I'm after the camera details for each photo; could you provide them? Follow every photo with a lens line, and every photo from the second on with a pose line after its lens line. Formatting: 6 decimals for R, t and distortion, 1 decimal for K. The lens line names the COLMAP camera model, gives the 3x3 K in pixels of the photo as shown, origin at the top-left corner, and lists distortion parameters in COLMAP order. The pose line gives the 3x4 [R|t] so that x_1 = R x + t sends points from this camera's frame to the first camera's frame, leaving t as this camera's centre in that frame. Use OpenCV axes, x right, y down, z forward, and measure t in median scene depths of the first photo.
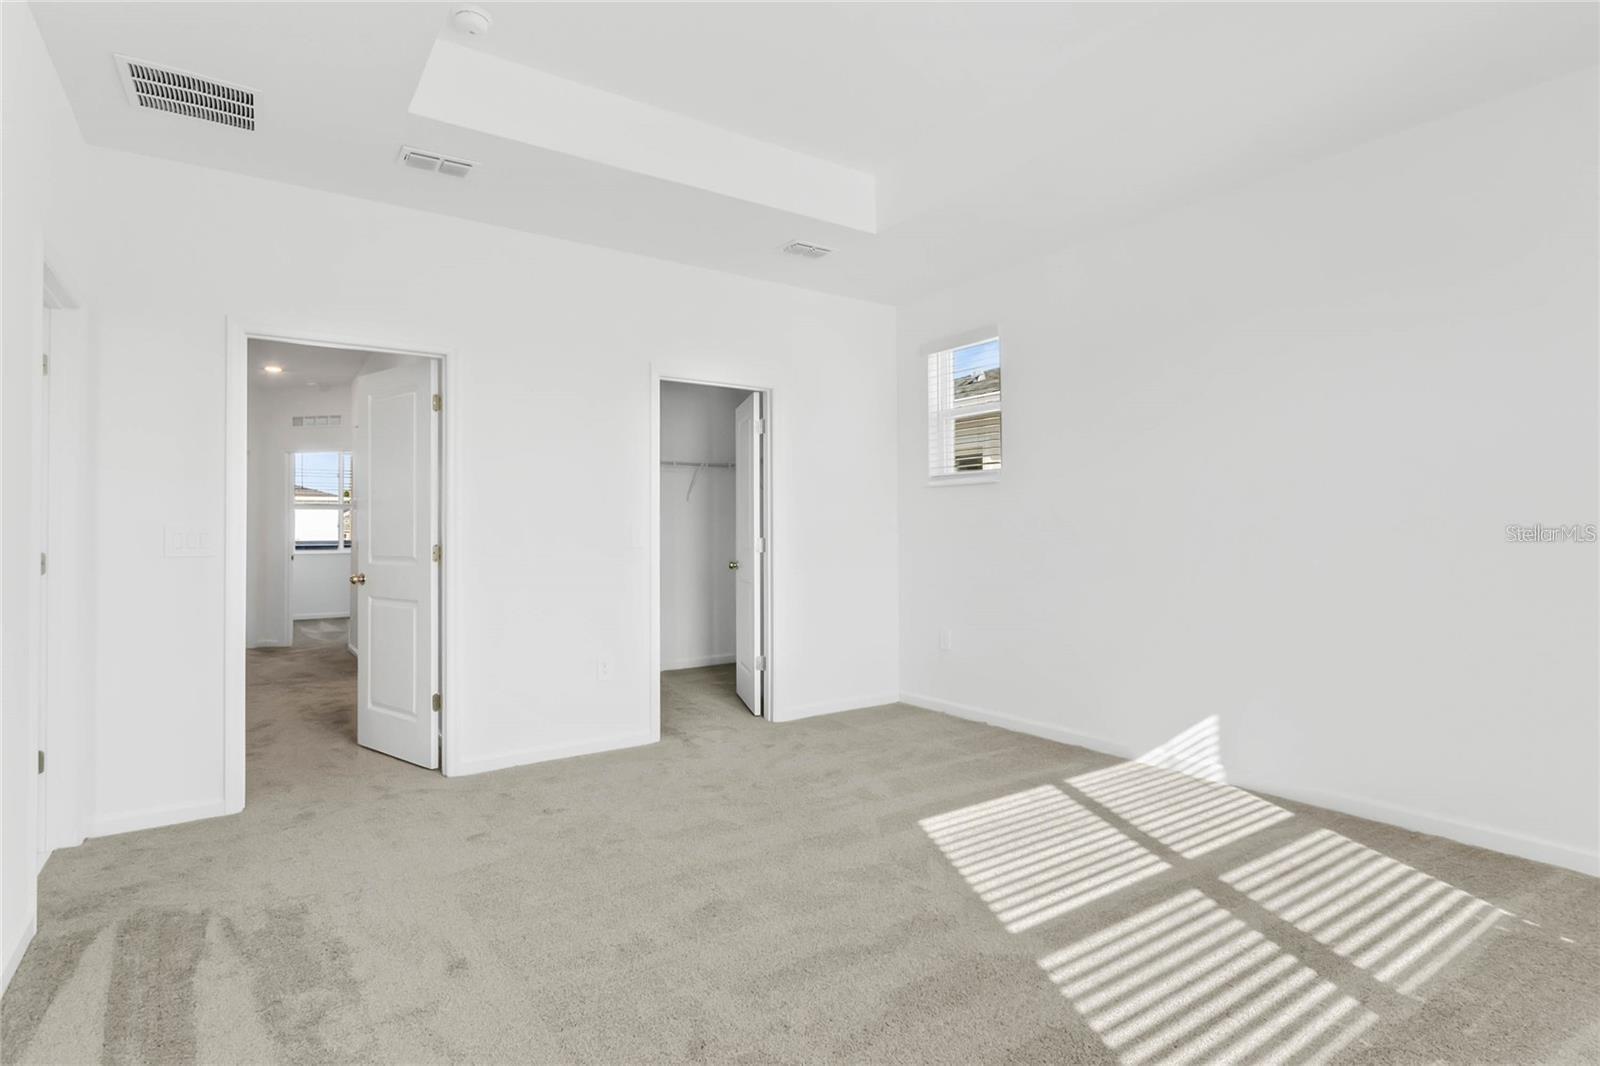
lens RADIAL K [[815.5, 0, 794.1], [0, 815.5, 526.8], [0, 0, 1]] dist [-0.001545, -0.000105]
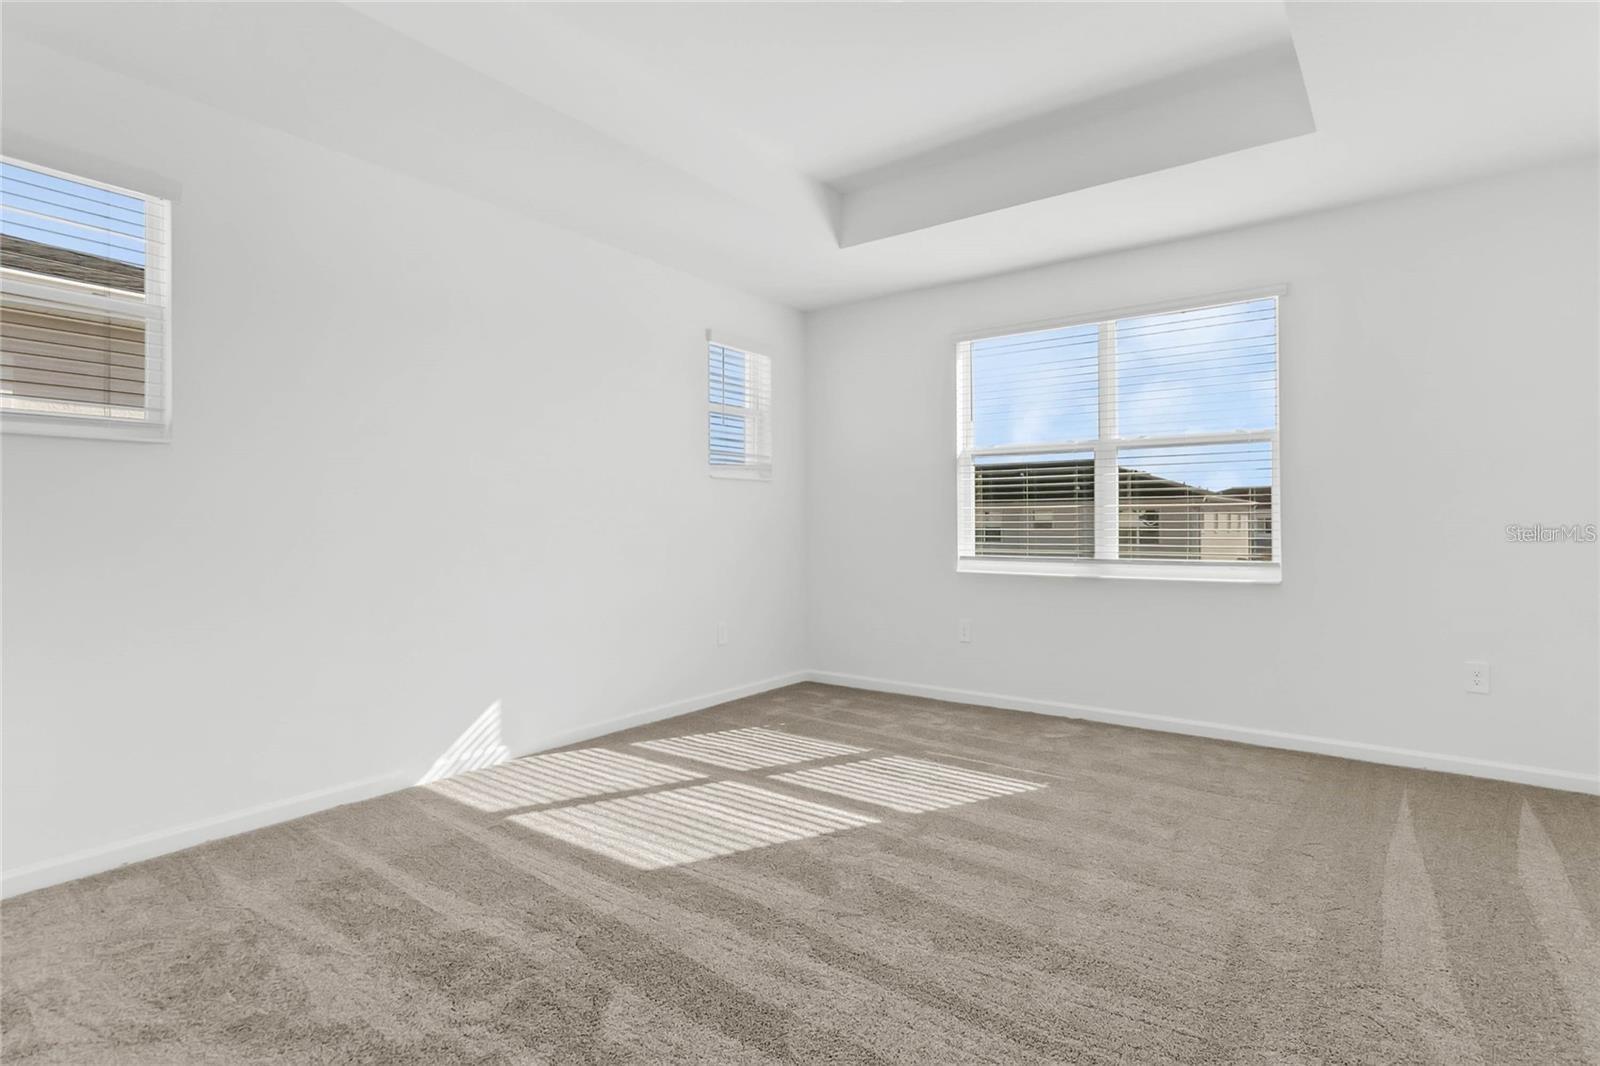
lens RADIAL K [[815.5, 0, 794.1], [0, 815.5, 526.8], [0, 0, 1]] dist [-0.001545, -0.000105]
pose [[-0.318869, 0.000551, 0.947799, -0.749911], [-0.000174, 1.000000, -0.000640, 0.009670], [-0.947799, -0.000369, -0.318869, 1.218030]]
